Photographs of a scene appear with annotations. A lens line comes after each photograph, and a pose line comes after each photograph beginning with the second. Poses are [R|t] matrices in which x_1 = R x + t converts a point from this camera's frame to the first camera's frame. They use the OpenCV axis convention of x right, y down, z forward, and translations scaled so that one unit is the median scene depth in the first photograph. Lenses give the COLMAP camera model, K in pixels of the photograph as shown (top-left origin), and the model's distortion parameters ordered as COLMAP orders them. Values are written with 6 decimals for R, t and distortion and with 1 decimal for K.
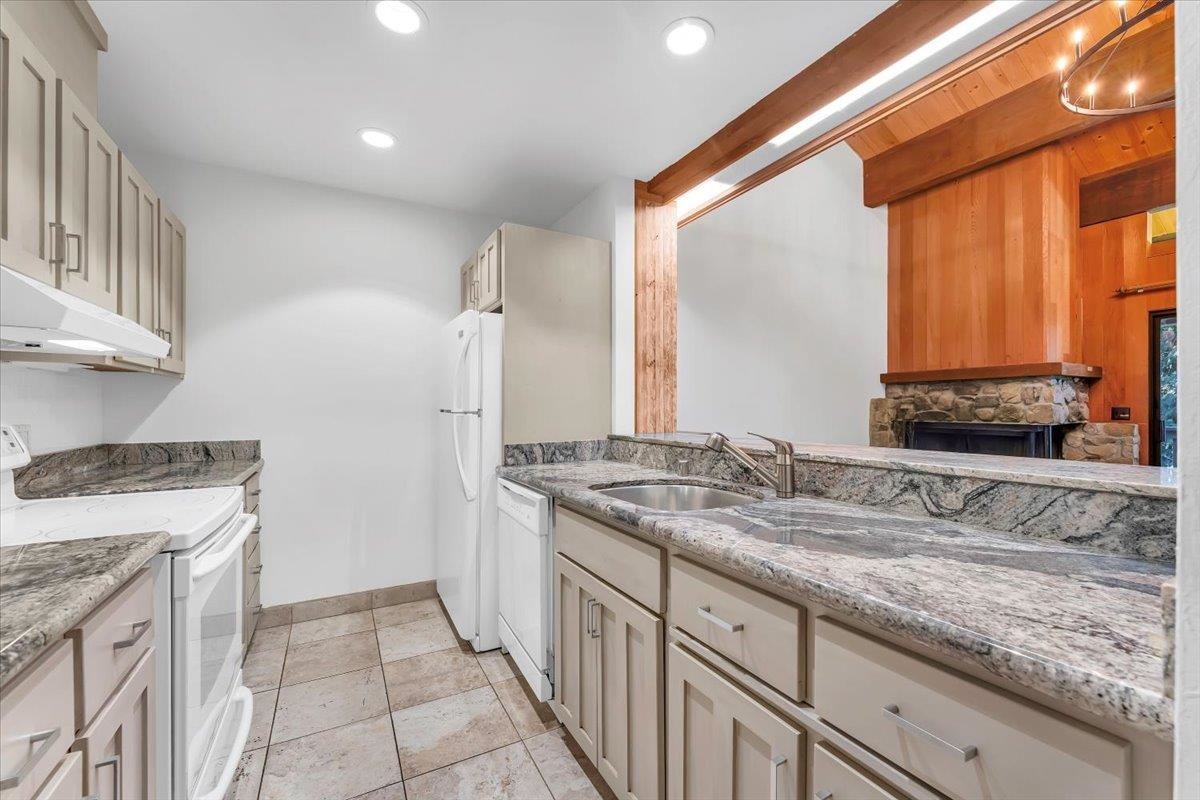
lens RADIAL K [[488.0, 0, 610.6], [0, 488.0, 405.9], [0, 0, 1]] dist [0.001963, 0.000306]
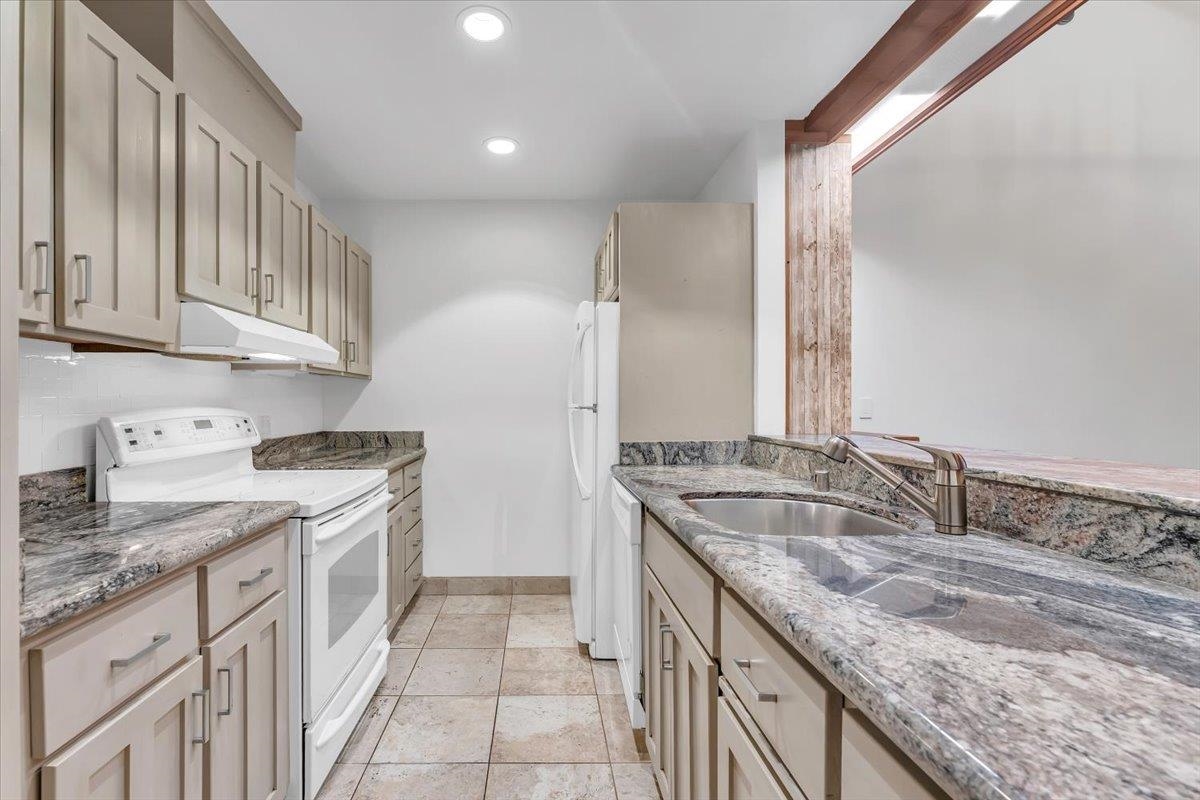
lens RADIAL K [[533.0, 0, 599.3], [0, 533.0, 401.0], [0, 0, 1]] dist [0.000842, 0.000043]
pose [[0.878017, -0.003055, -0.478619, 0.248581], [0.003970, 0.999992, 0.000898, -0.000686], [0.478613, -0.002689, 0.878022, 0.093471]]
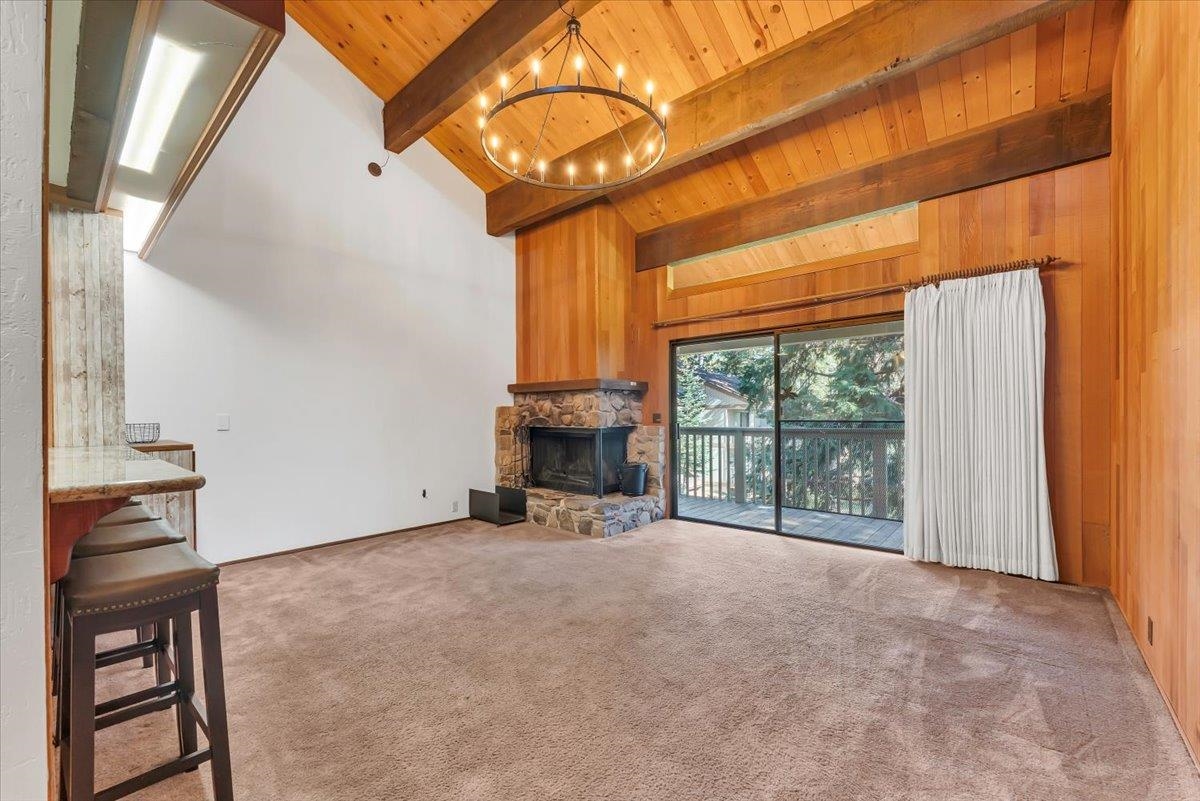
lens RADIAL K [[488.0, 0, 601.7], [0, 488.0, 412.5], [0, 0, 1]] dist [0.001963, 0.000306]
pose [[0.940513, -0.006074, 0.339705, 0.932642], [0.004484, 0.999975, 0.005466, -0.015754], [-0.339729, -0.003618, 0.940516, -0.344830]]
